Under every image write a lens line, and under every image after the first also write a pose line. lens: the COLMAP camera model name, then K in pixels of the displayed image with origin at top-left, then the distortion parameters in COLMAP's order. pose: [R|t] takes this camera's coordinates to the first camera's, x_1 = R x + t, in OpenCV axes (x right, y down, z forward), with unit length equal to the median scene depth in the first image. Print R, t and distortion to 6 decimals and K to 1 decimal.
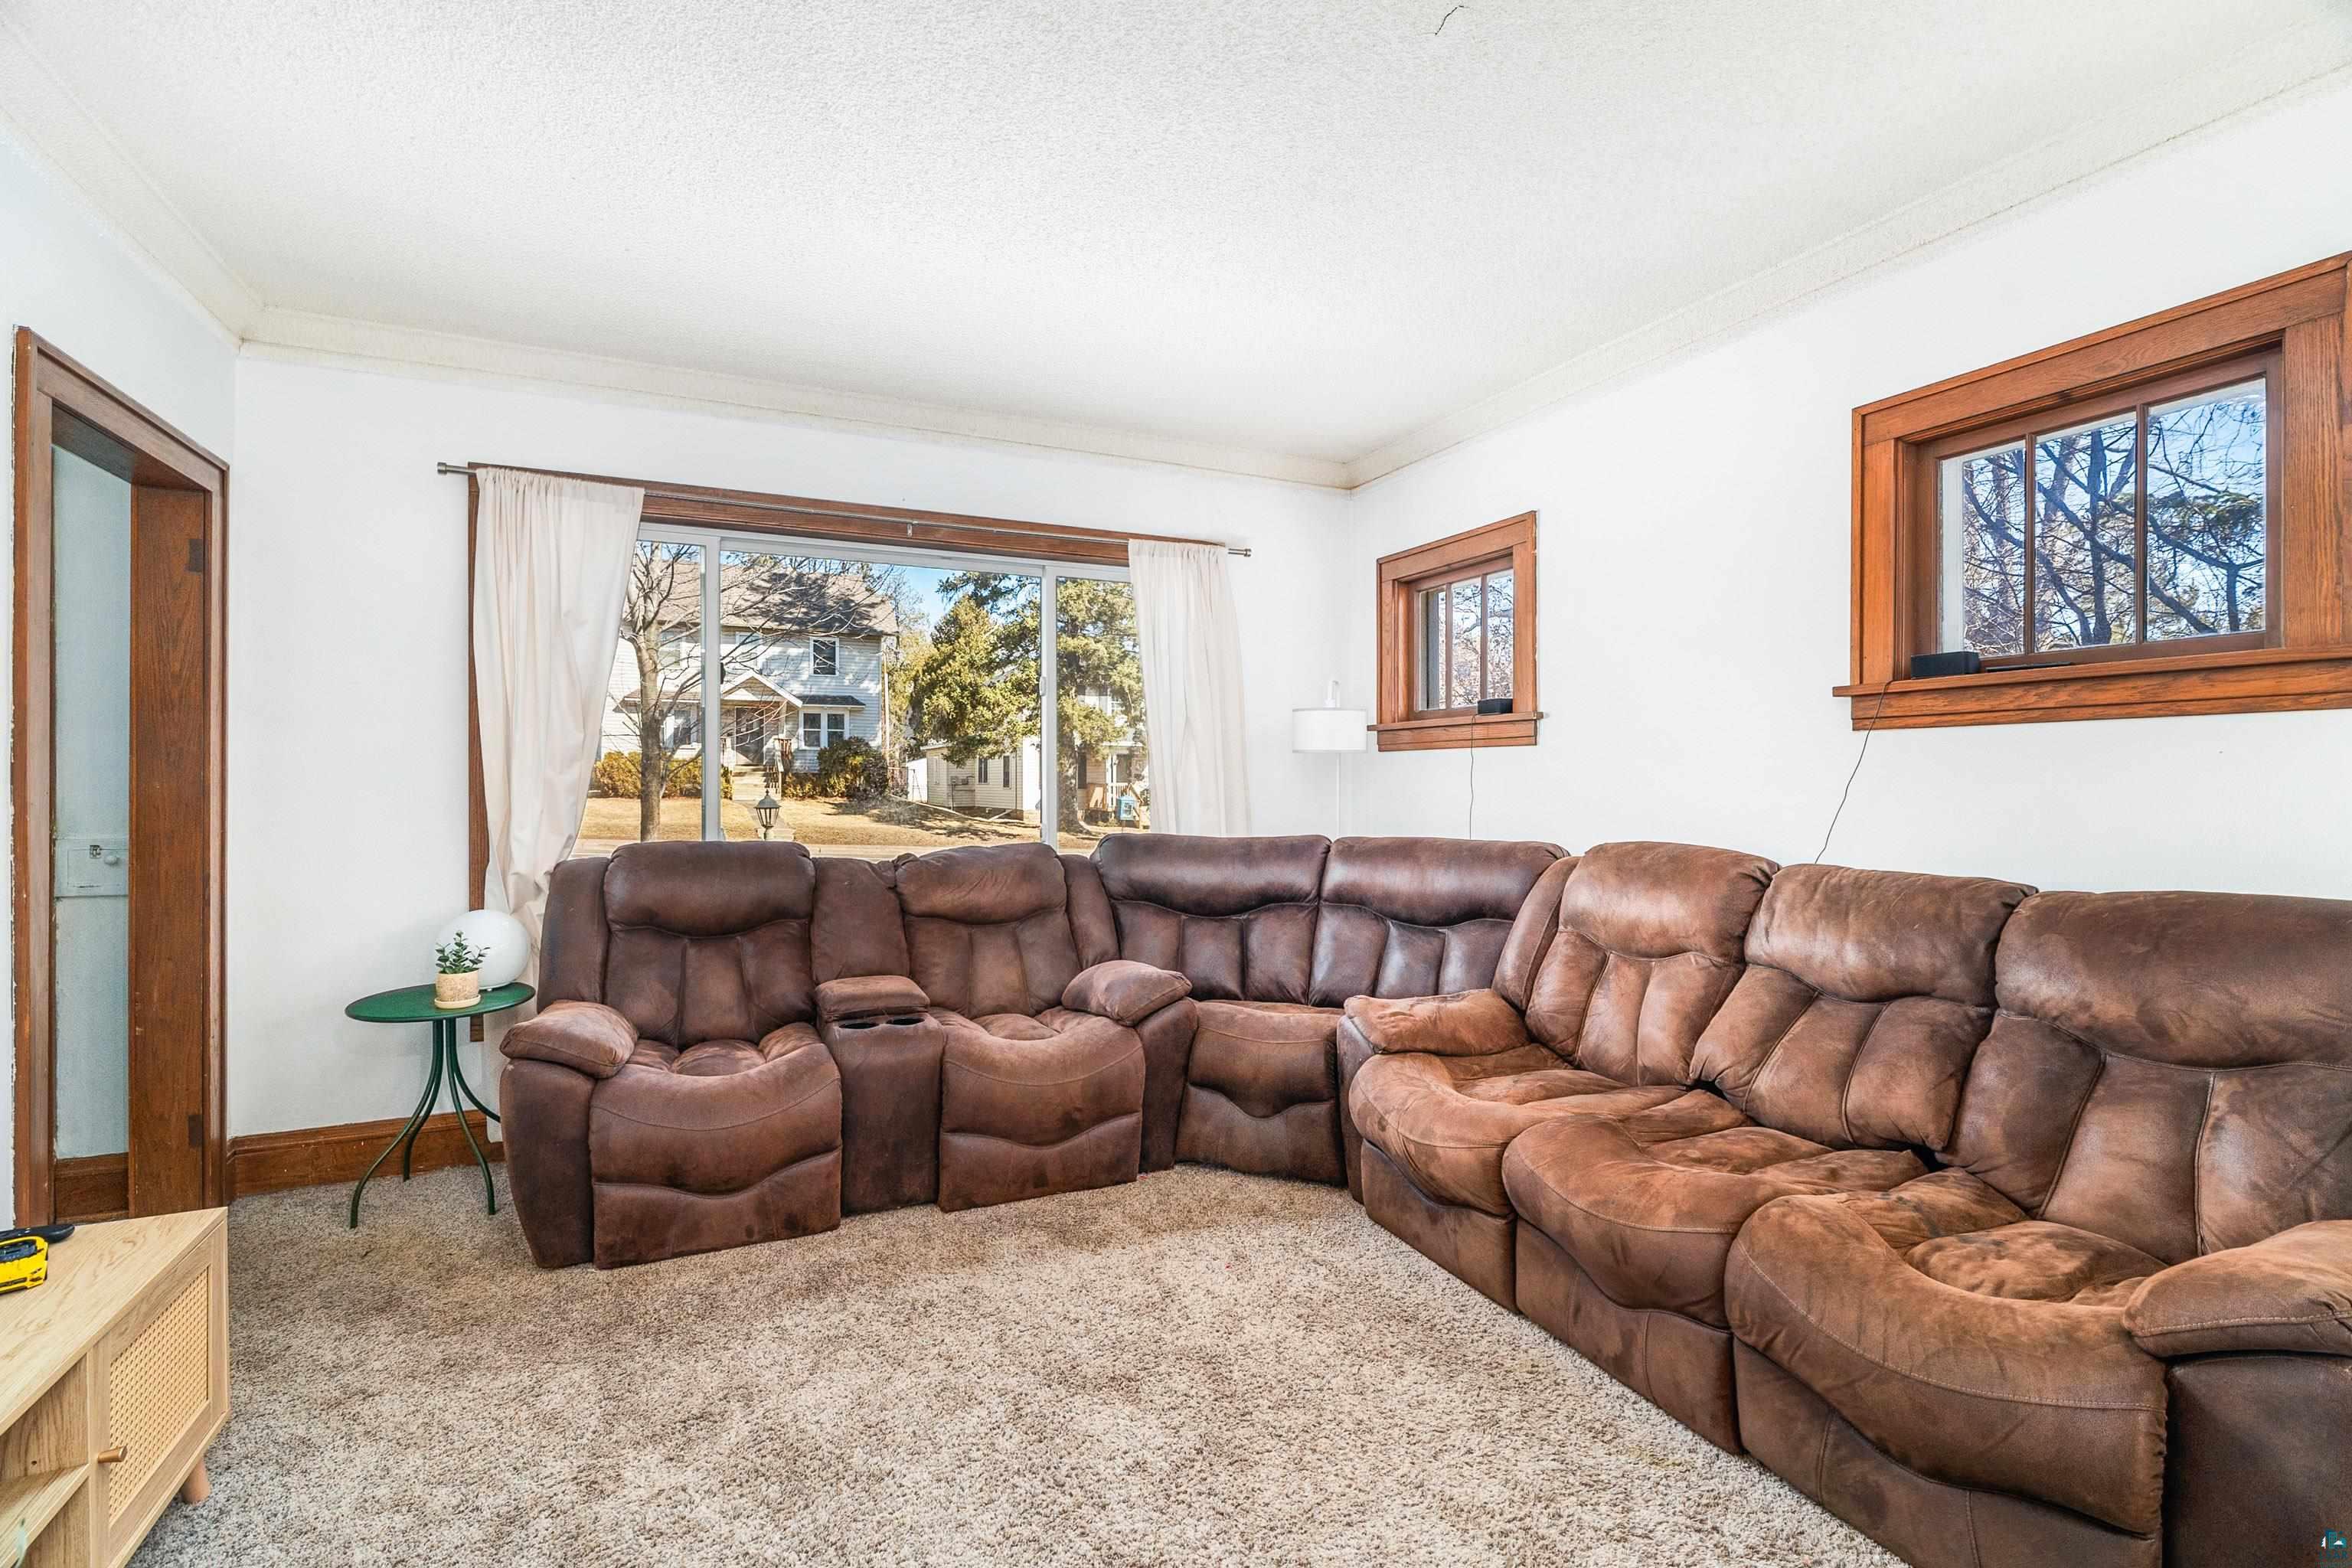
lens RADIAL K [[1065.9, 0, 1167.6], [0, 1065.9, 782.9], [0, 0, 1]] dist [-0.011248, 0.004748]
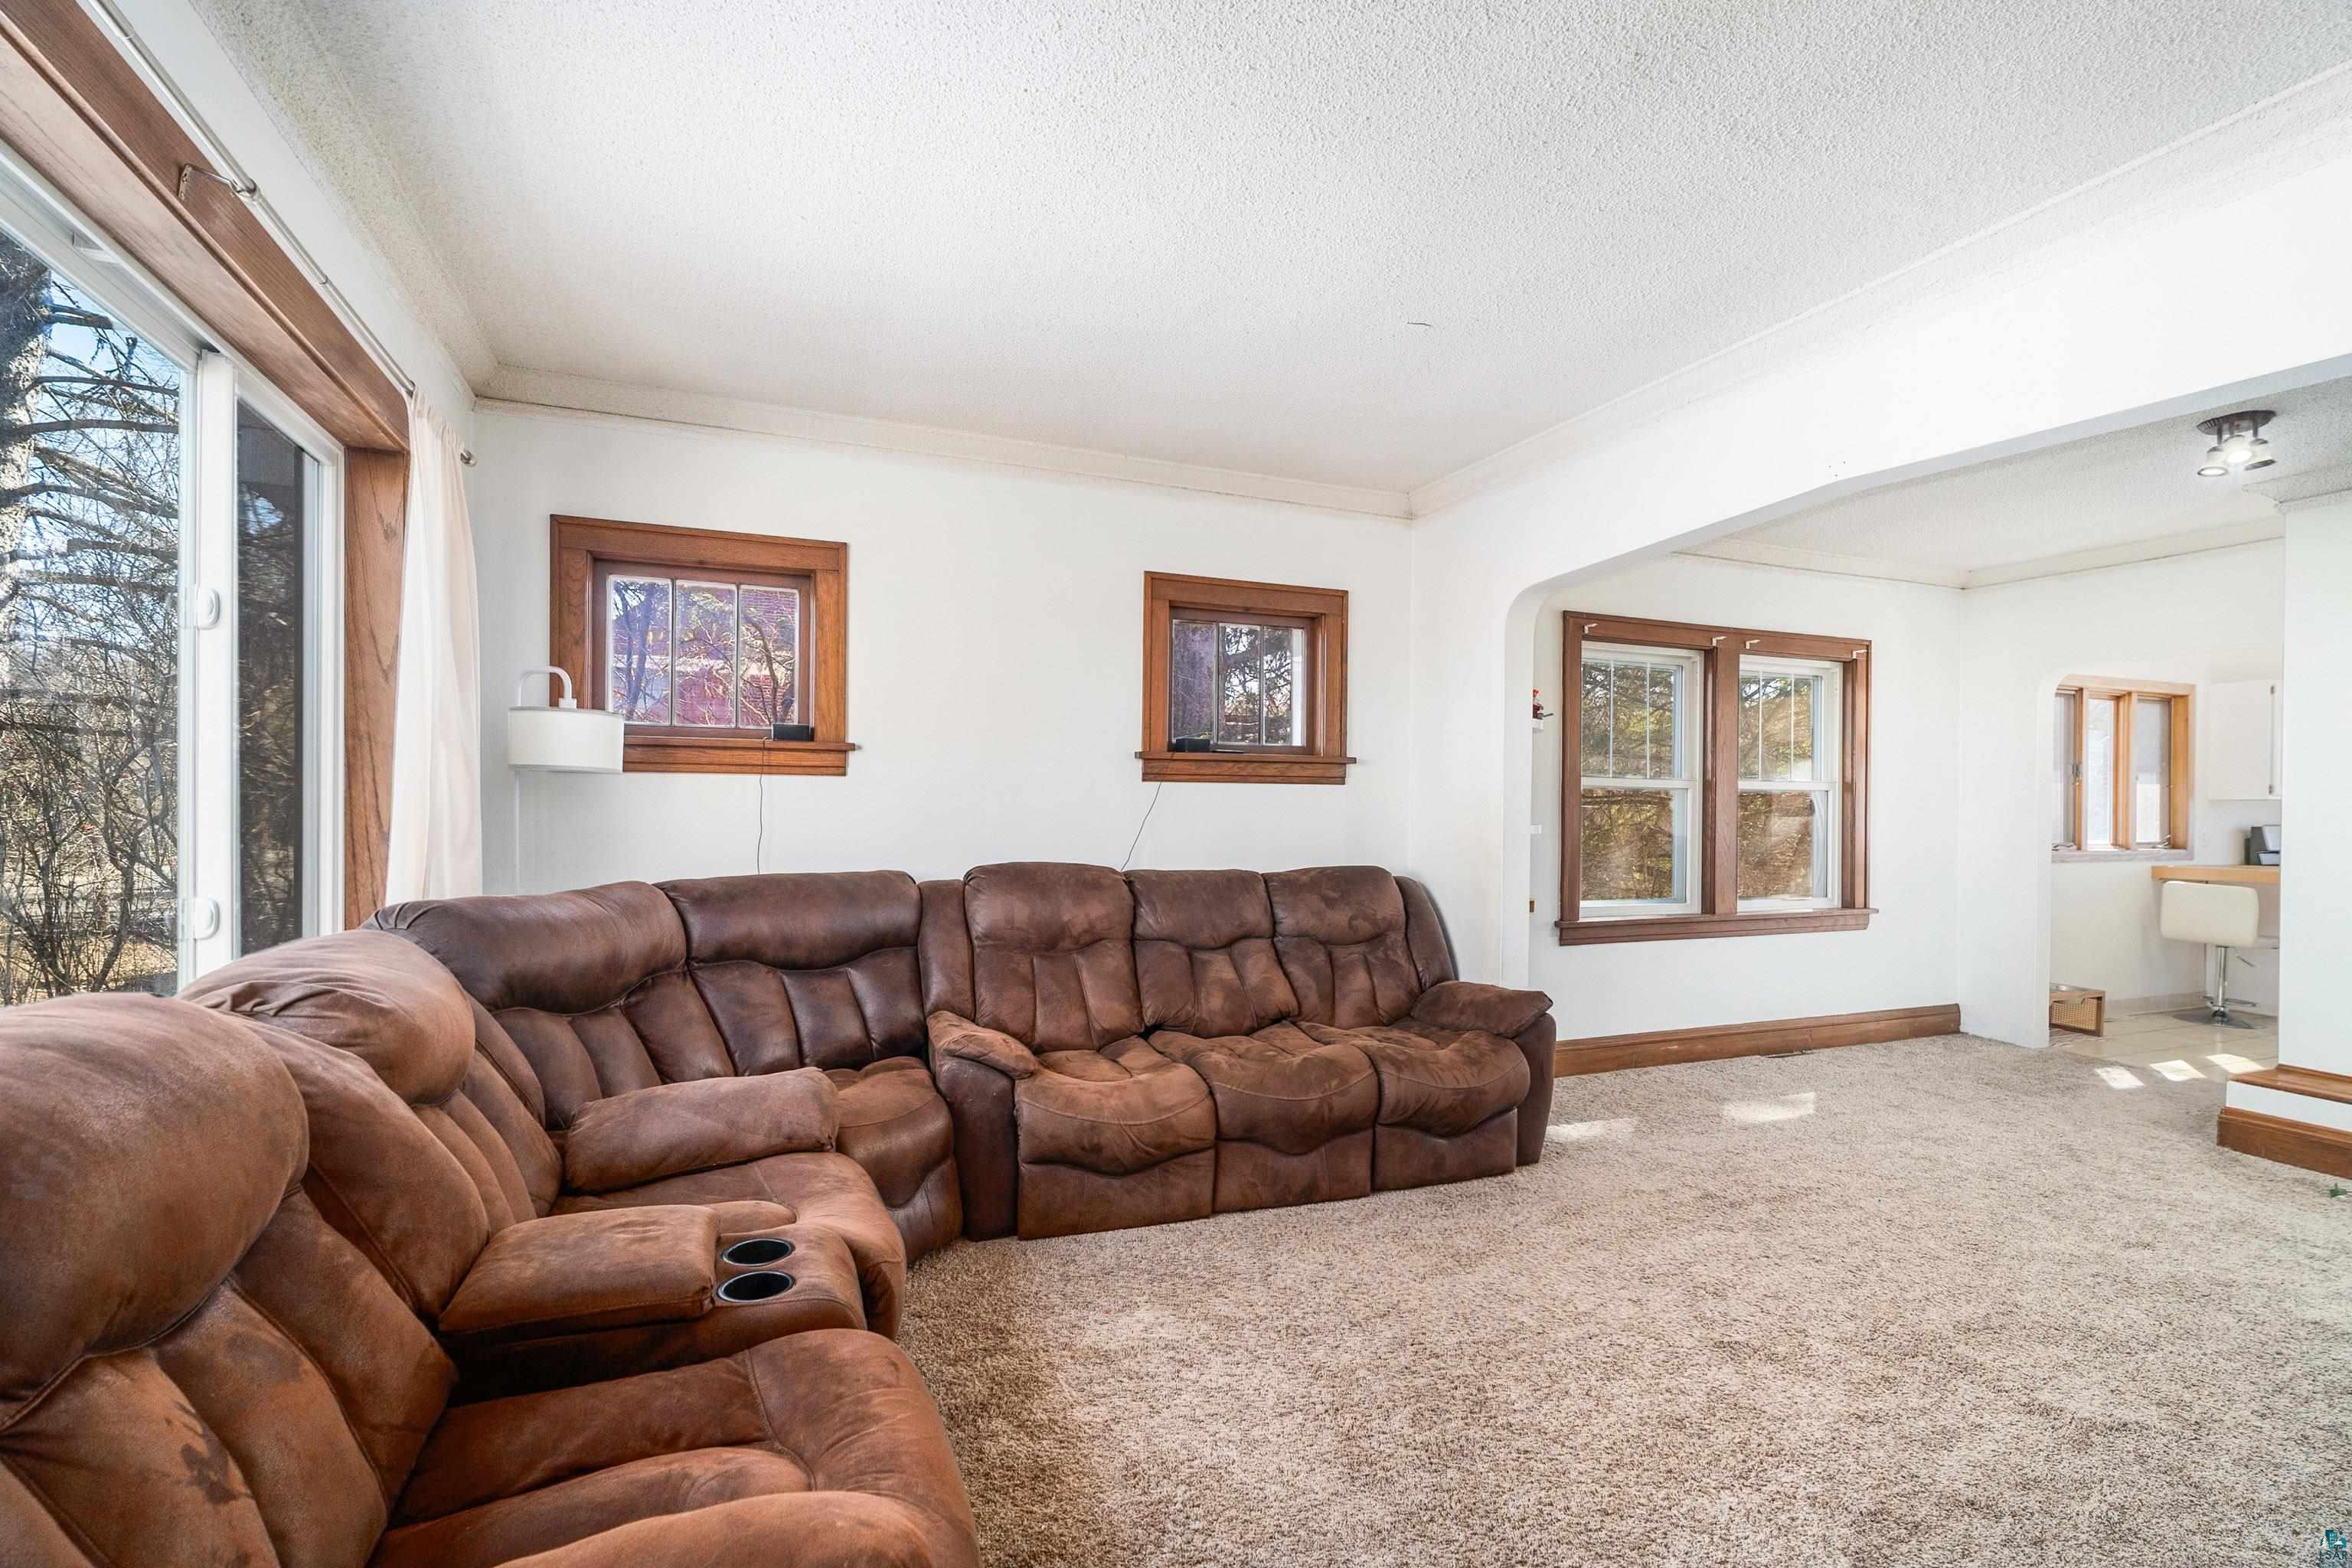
lens RADIAL K [[1065.9, 0, 1172.5], [0, 1065.9, 819.9], [0, 0, 1]] dist [-0.011248, 0.004748]
pose [[0.054821, -0.004819, 0.998485, -0.800945], [-0.006494, 0.999965, 0.005183, -0.000907], [-0.998475, -0.006768, 0.054788, 0.786645]]
